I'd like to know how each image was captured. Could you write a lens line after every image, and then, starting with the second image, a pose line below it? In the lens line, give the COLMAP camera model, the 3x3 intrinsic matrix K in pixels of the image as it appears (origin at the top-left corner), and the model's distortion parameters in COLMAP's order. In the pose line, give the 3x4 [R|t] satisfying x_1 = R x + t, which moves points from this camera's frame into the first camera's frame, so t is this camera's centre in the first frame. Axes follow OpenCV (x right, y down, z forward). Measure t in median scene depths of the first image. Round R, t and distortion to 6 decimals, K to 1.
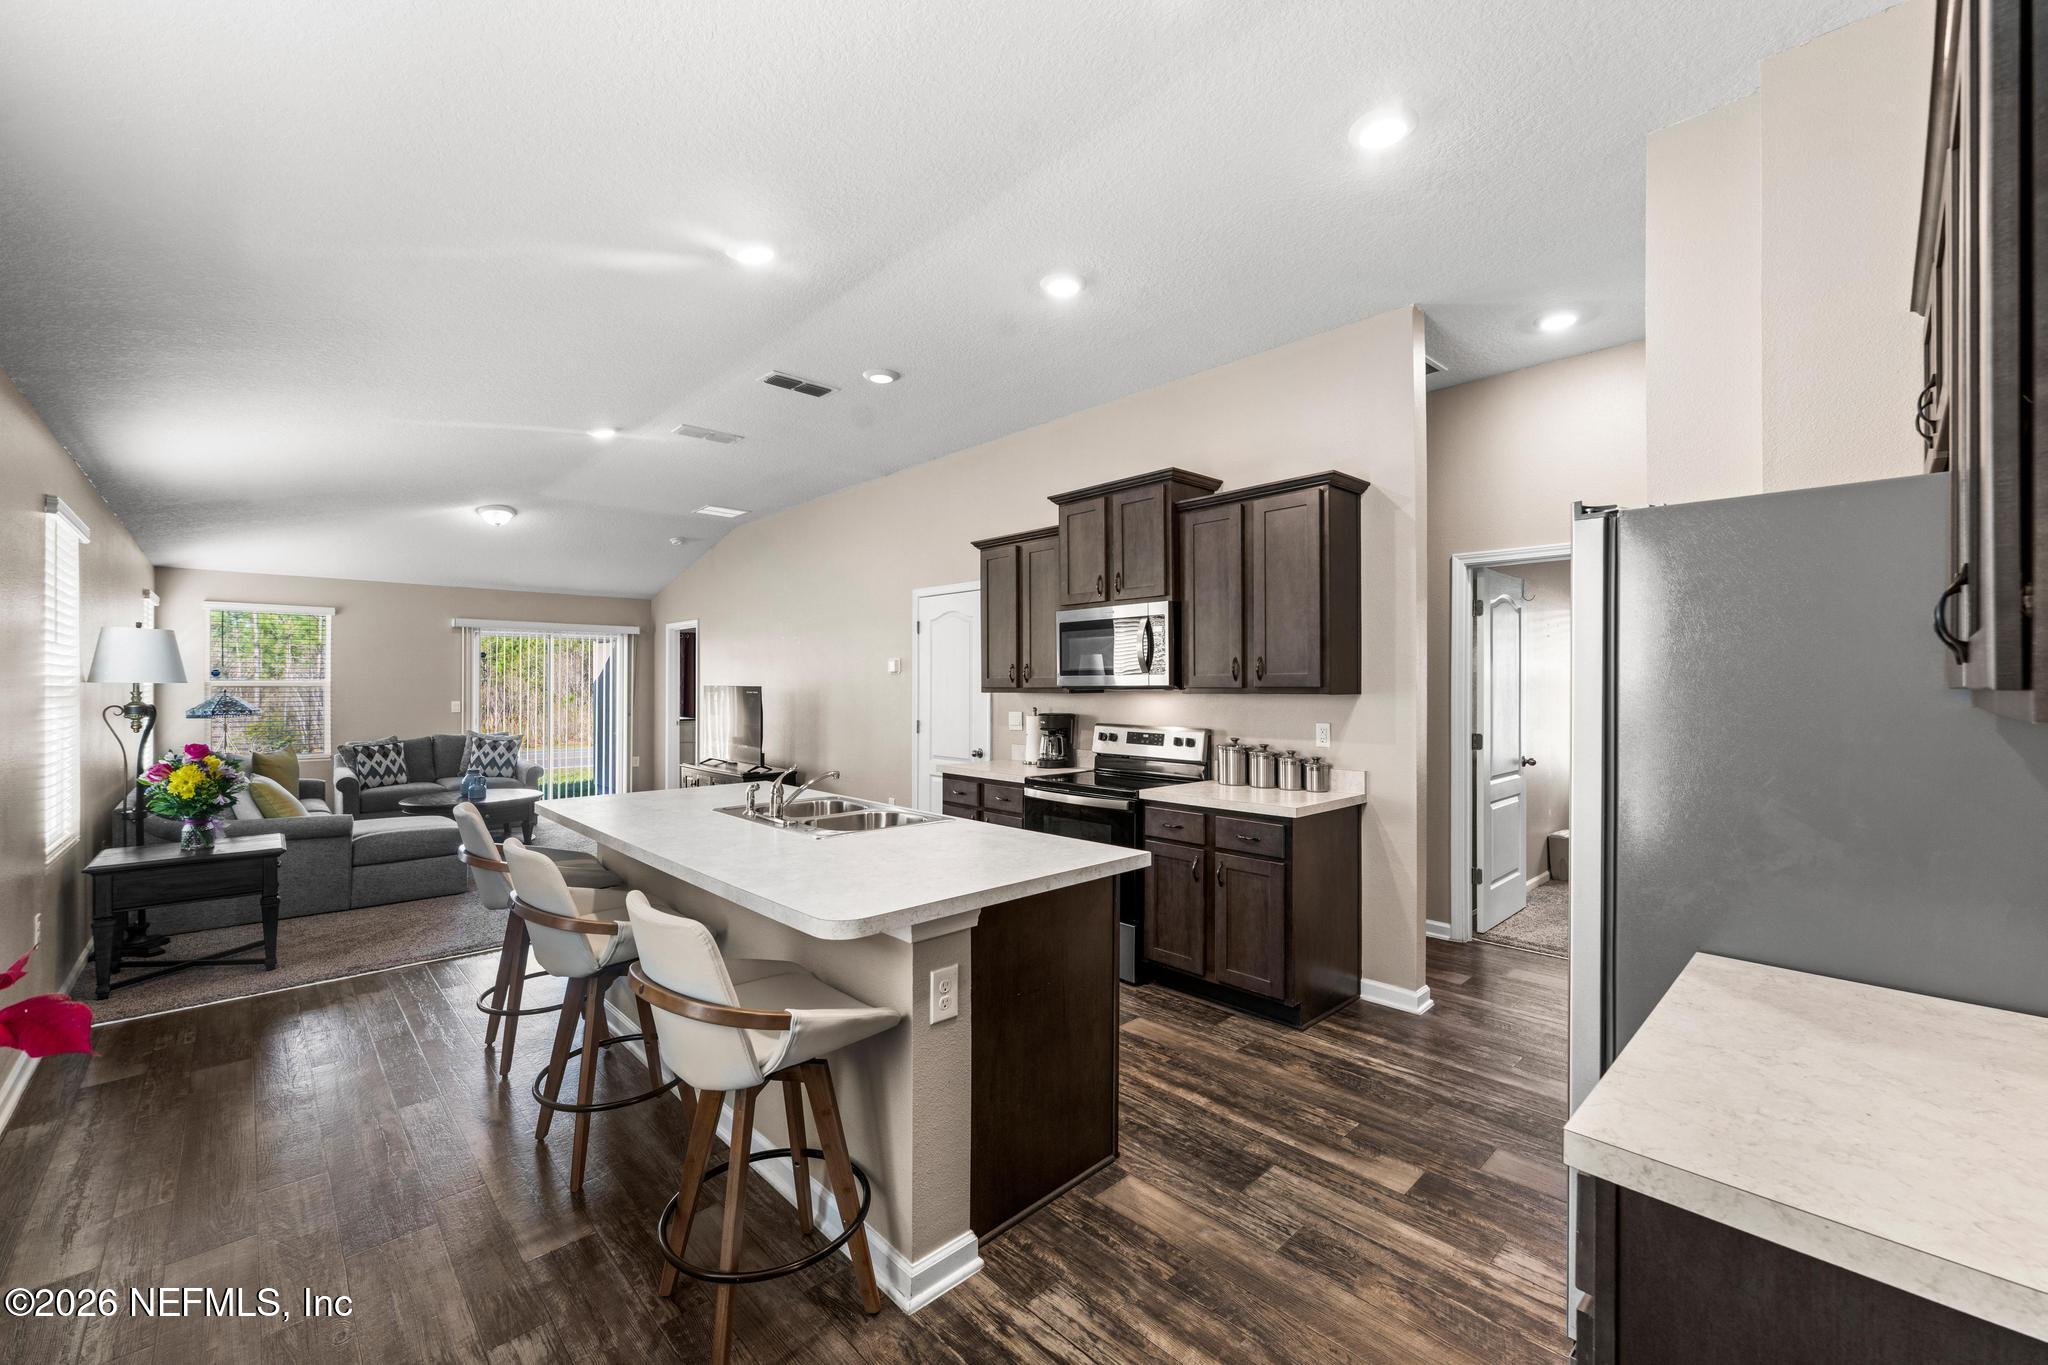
lens RADIAL K [[821.8, 0, 1027.0], [0, 821.8, 688.4], [0, 0, 1]] dist [-0.003033, -0.000255]
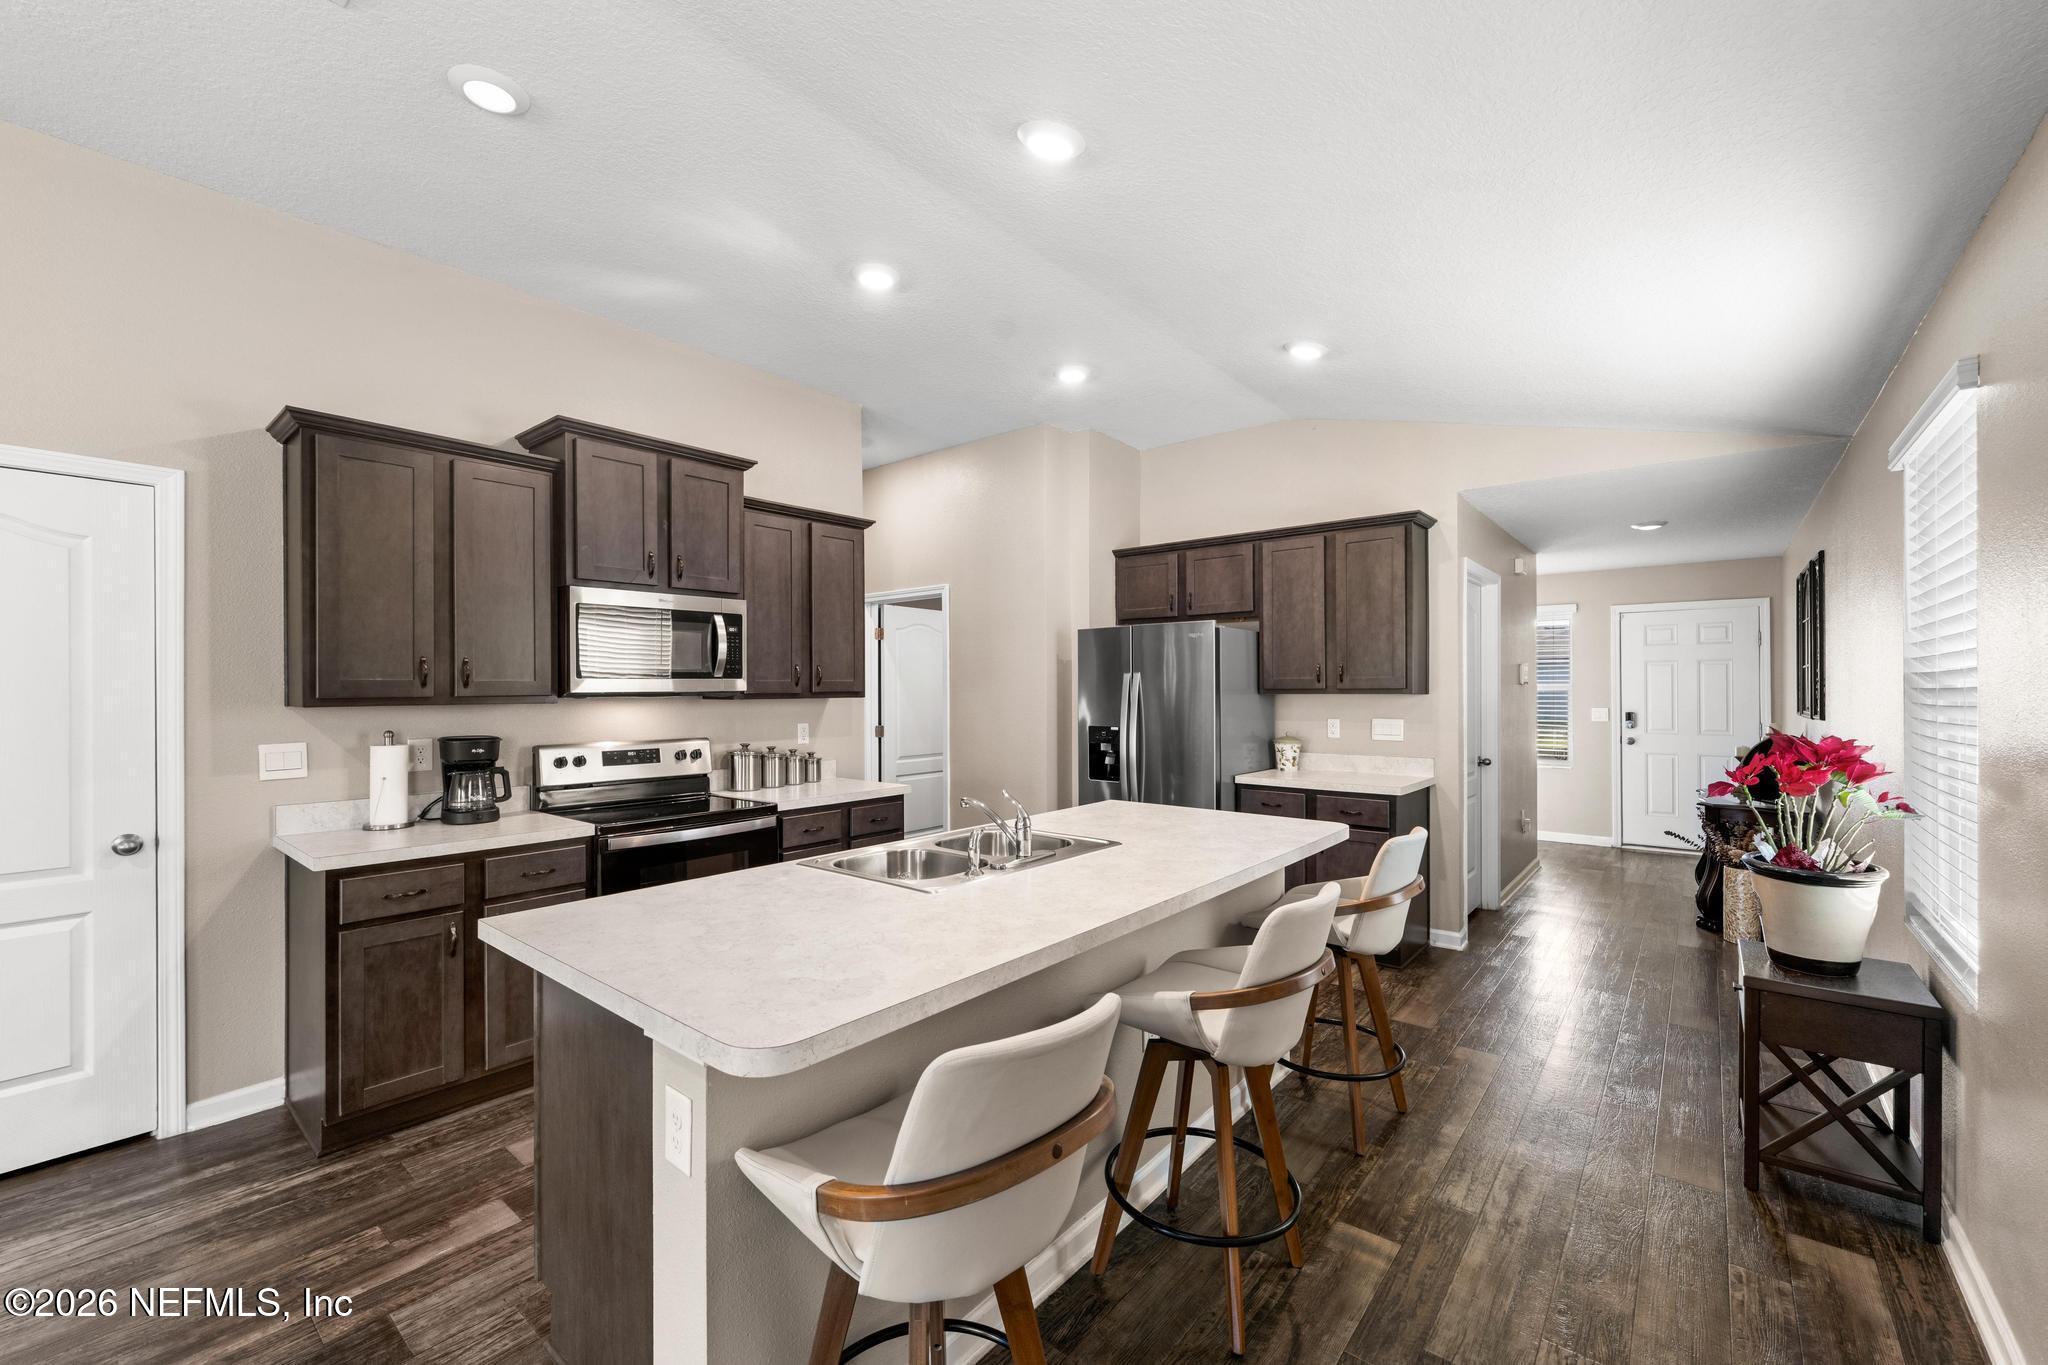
lens RADIAL K [[821.8, 0, 1027.0], [0, 821.8, 688.4], [0, 0, 1]] dist [-0.003033, -0.000255]
pose [[-0.117080, 0.002626, 0.993119, -0.675020], [0.010985, 0.999939, -0.001349, -0.001488], [-0.993062, 0.010752, -0.117102, 0.673692]]
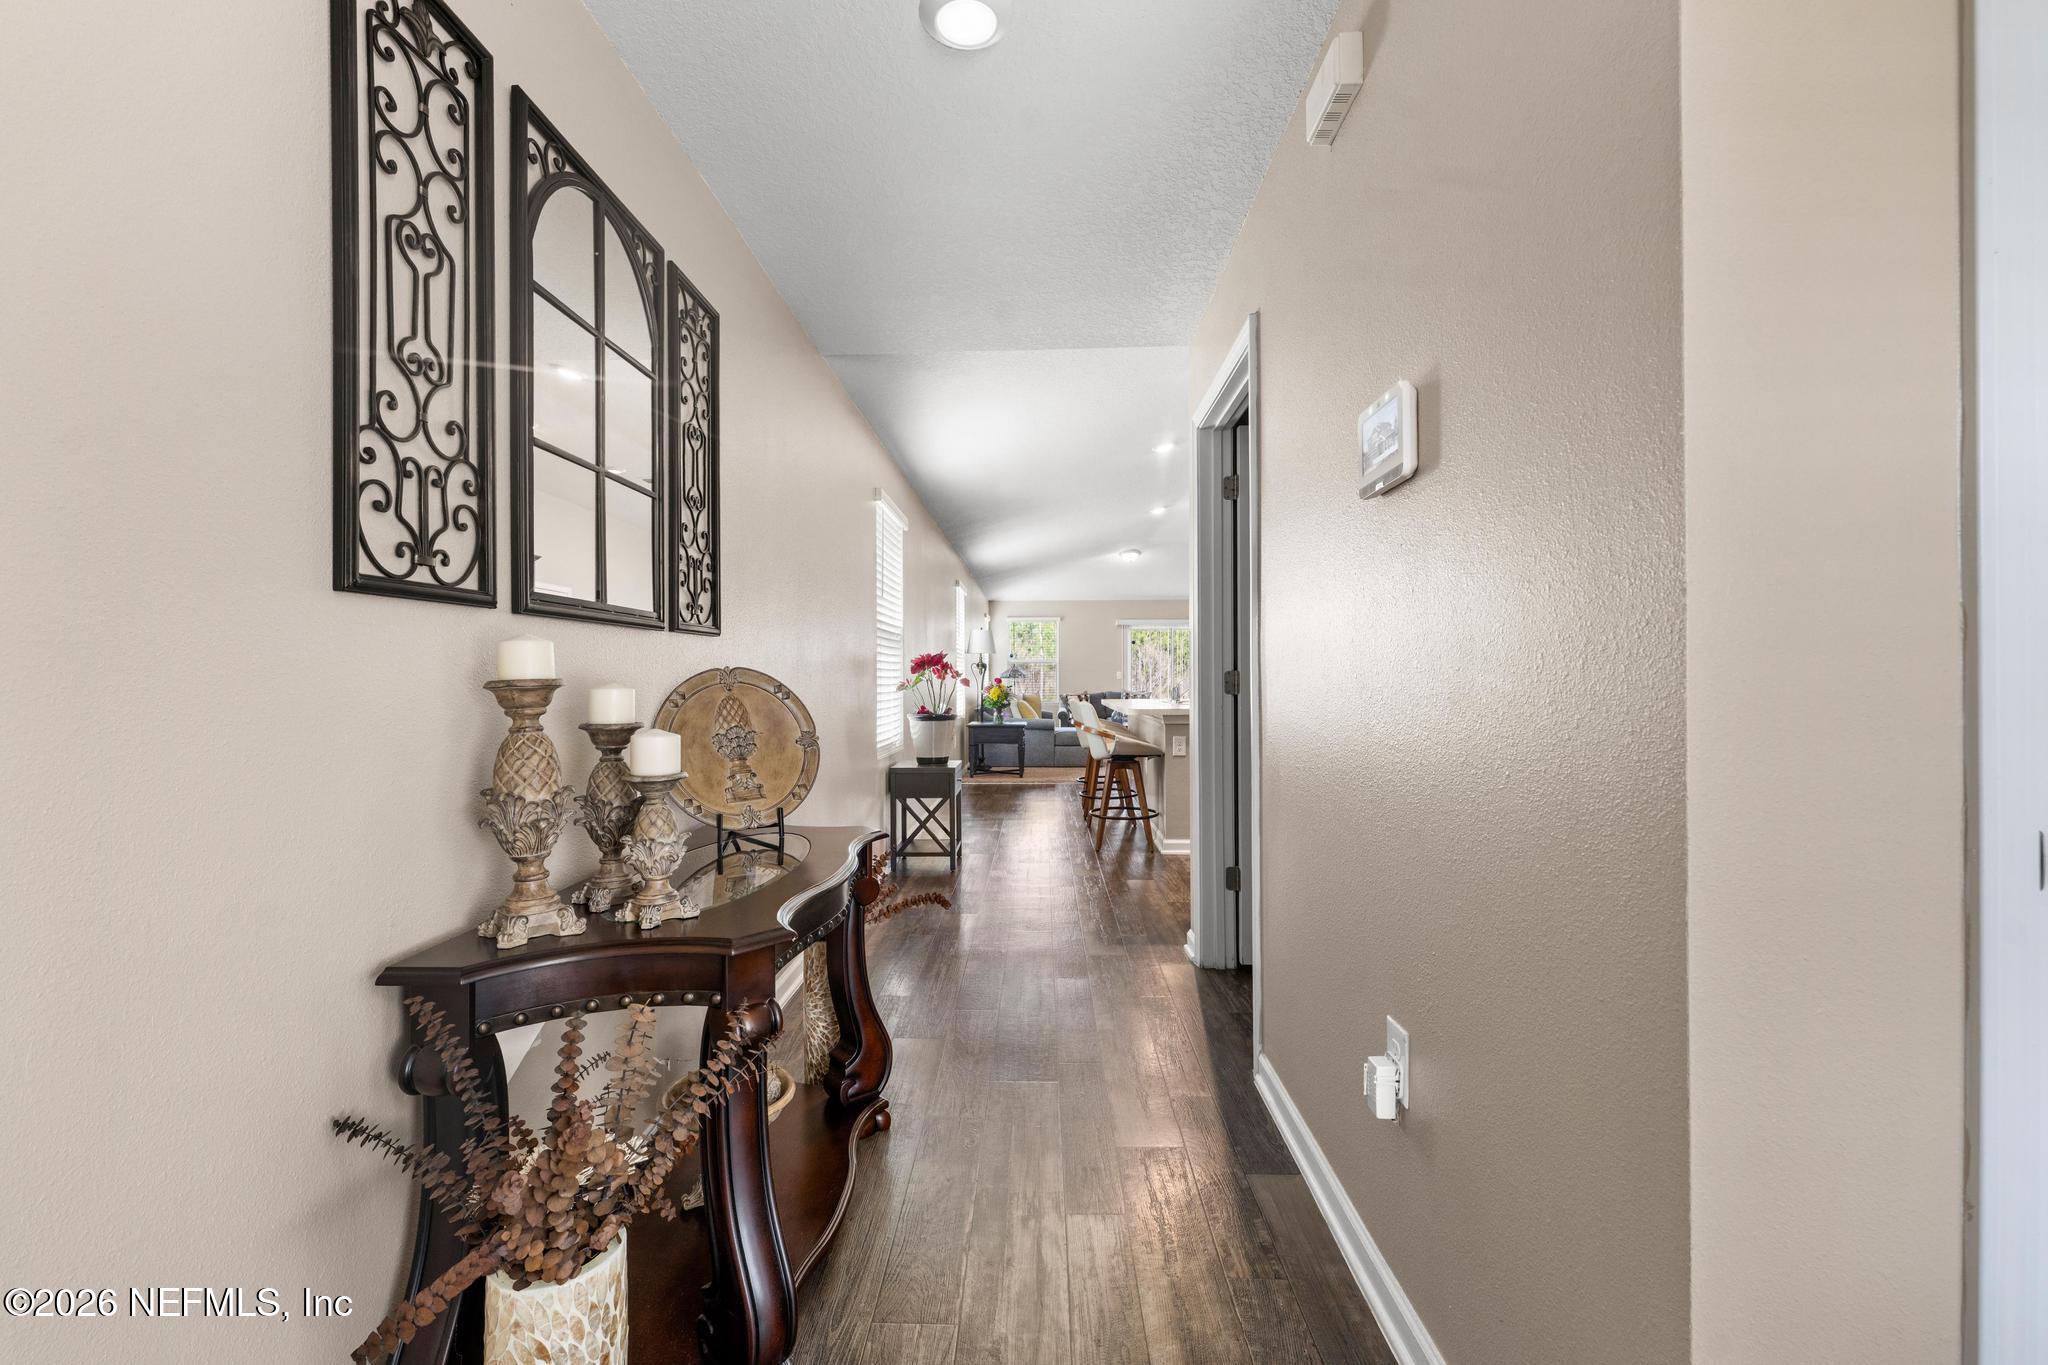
lens RADIAL K [[821.8, 0, 1027.0], [0, 821.8, 688.4], [0, 0, 1]] dist [-0.003033, -0.000255]
pose [[0.712247, 0.004785, -0.701912, 0.562837], [0.003565, 0.999939, 0.010434, 0.058845], [0.701919, -0.009934, 0.712187, -0.500176]]
